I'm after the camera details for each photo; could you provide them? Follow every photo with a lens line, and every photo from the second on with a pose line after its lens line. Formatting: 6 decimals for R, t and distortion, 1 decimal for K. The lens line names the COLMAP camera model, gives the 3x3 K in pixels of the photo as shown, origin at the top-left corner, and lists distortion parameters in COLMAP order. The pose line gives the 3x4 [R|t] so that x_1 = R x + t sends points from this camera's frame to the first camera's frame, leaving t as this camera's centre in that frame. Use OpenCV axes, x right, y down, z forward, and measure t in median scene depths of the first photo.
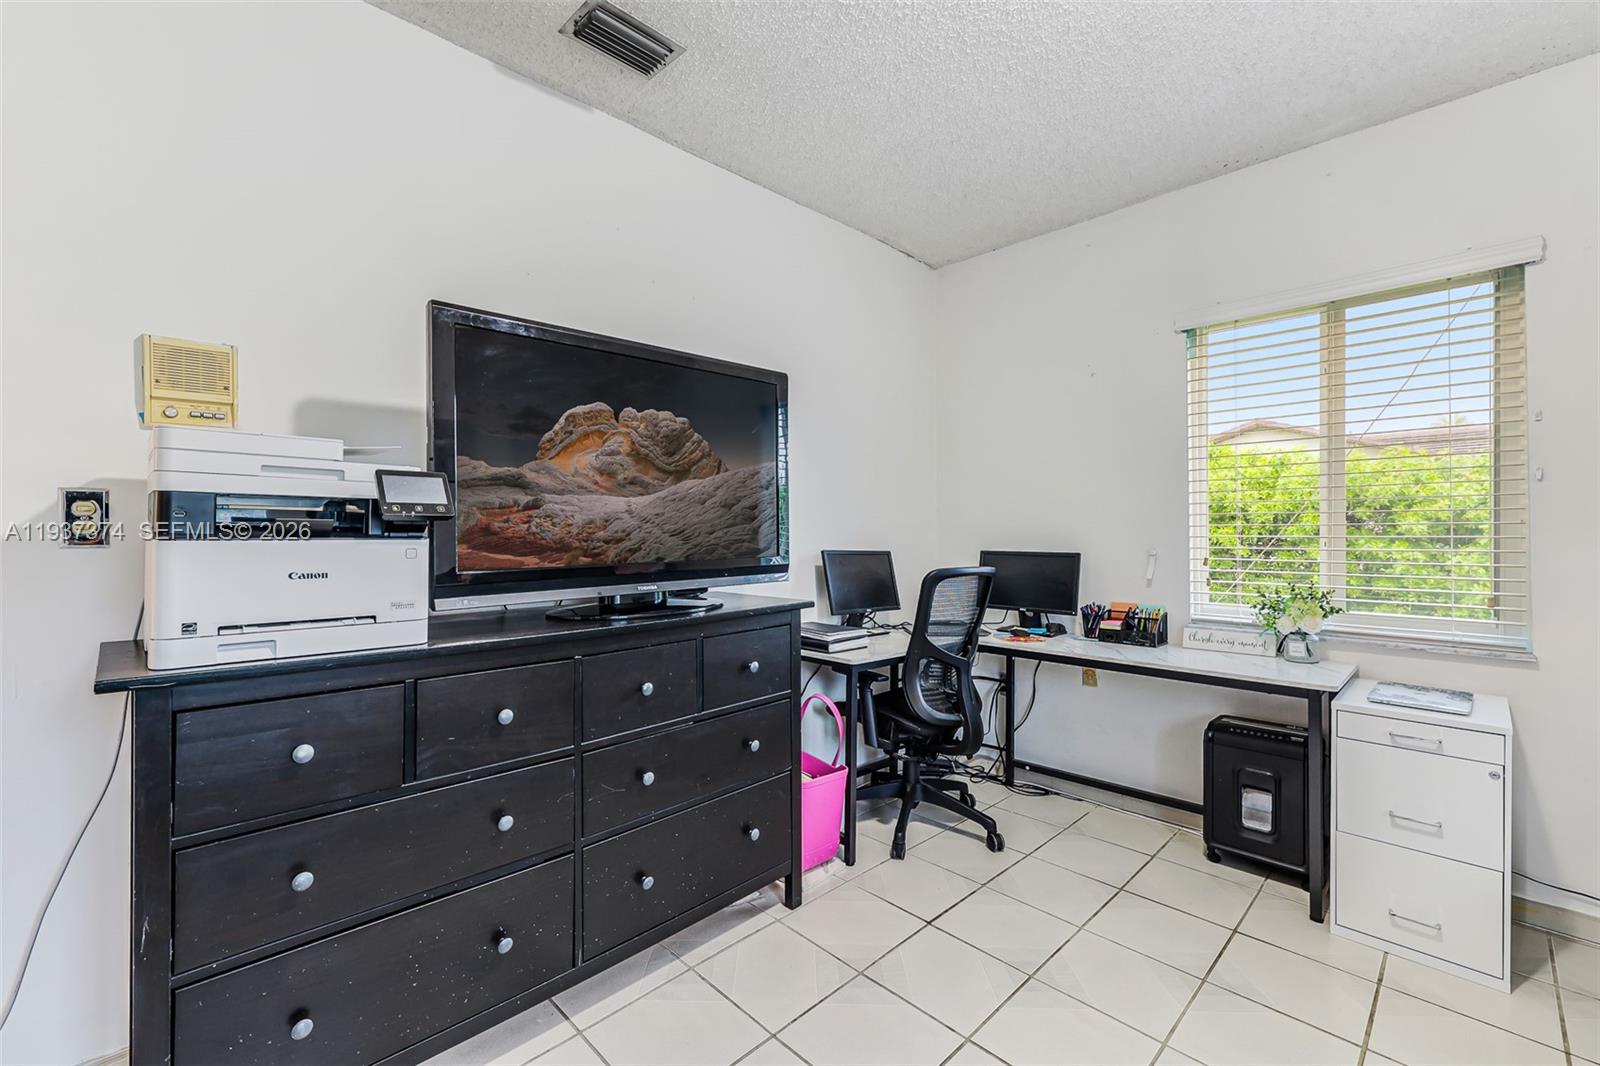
lens RADIAL K [[685.6, 0, 788.0], [0, 685.6, 536.3], [0, 0, 1]] dist [0.006807, -0.000044]
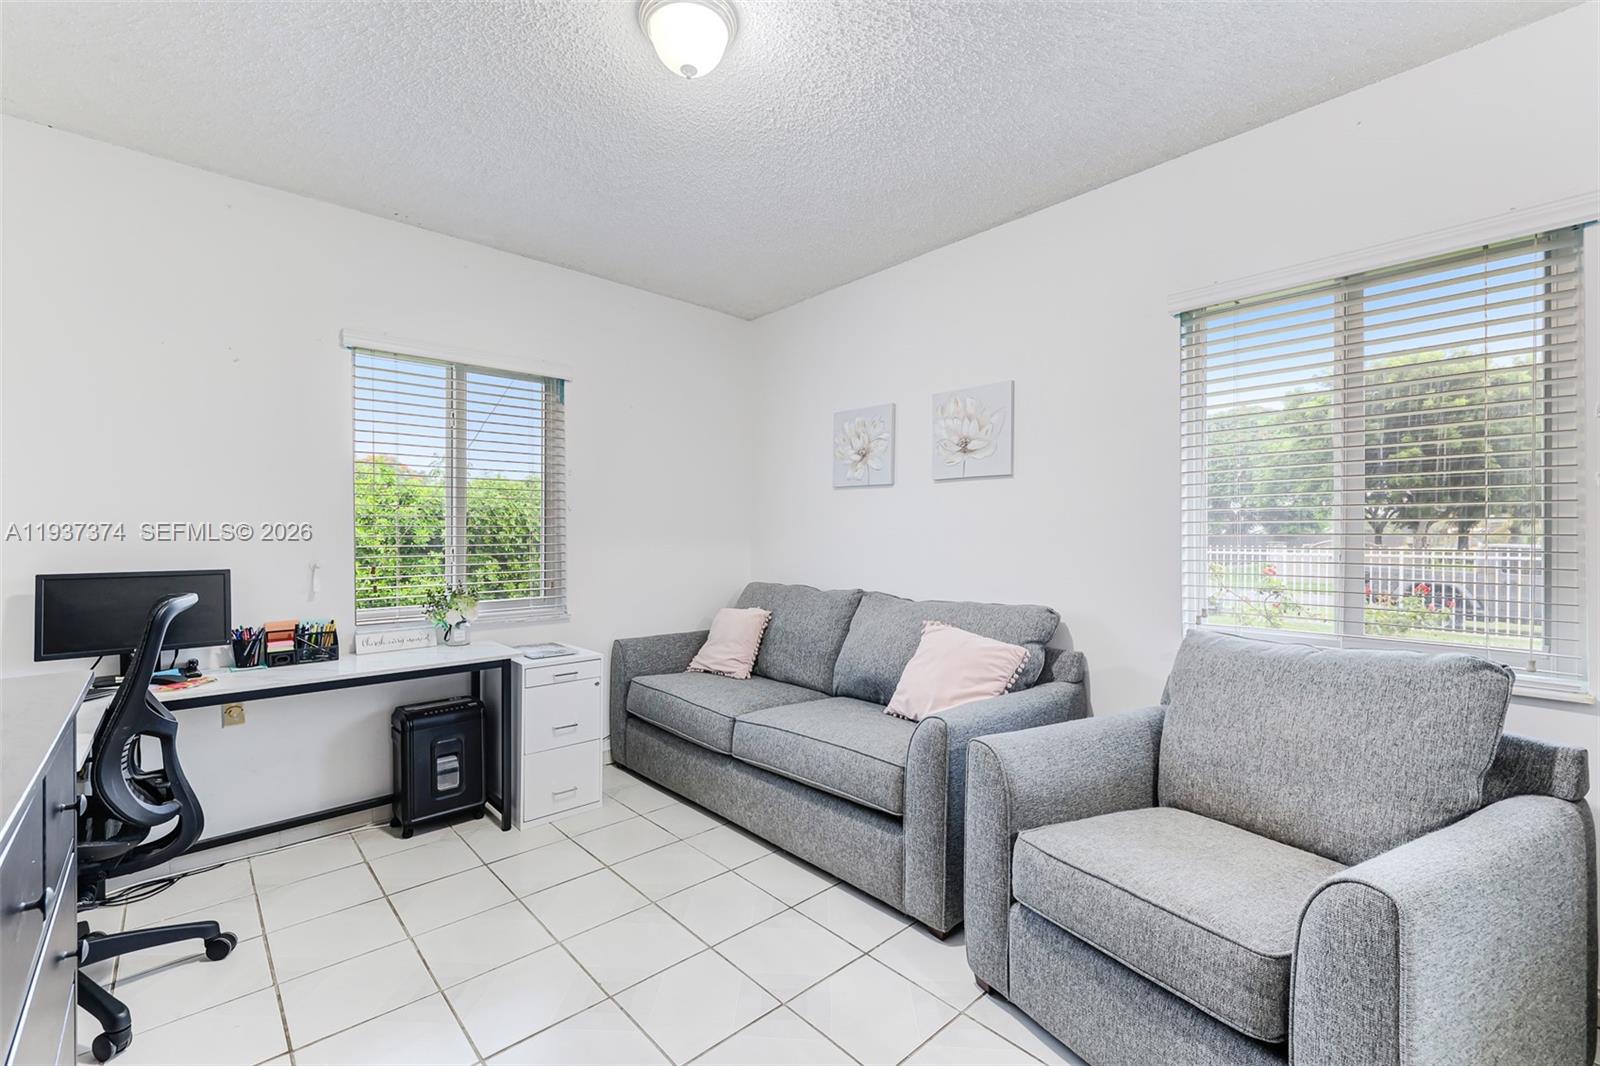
lens RADIAL K [[685.6, 0, 787.7], [0, 685.6, 532.1], [0, 0, 1]] dist [0.006807, -0.000044]
pose [[0.021447, 0.000365, 0.999770, -0.454284], [0.006964, 0.999976, -0.000515, -0.018071], [-0.999746, 0.006973, 0.021444, 0.331590]]
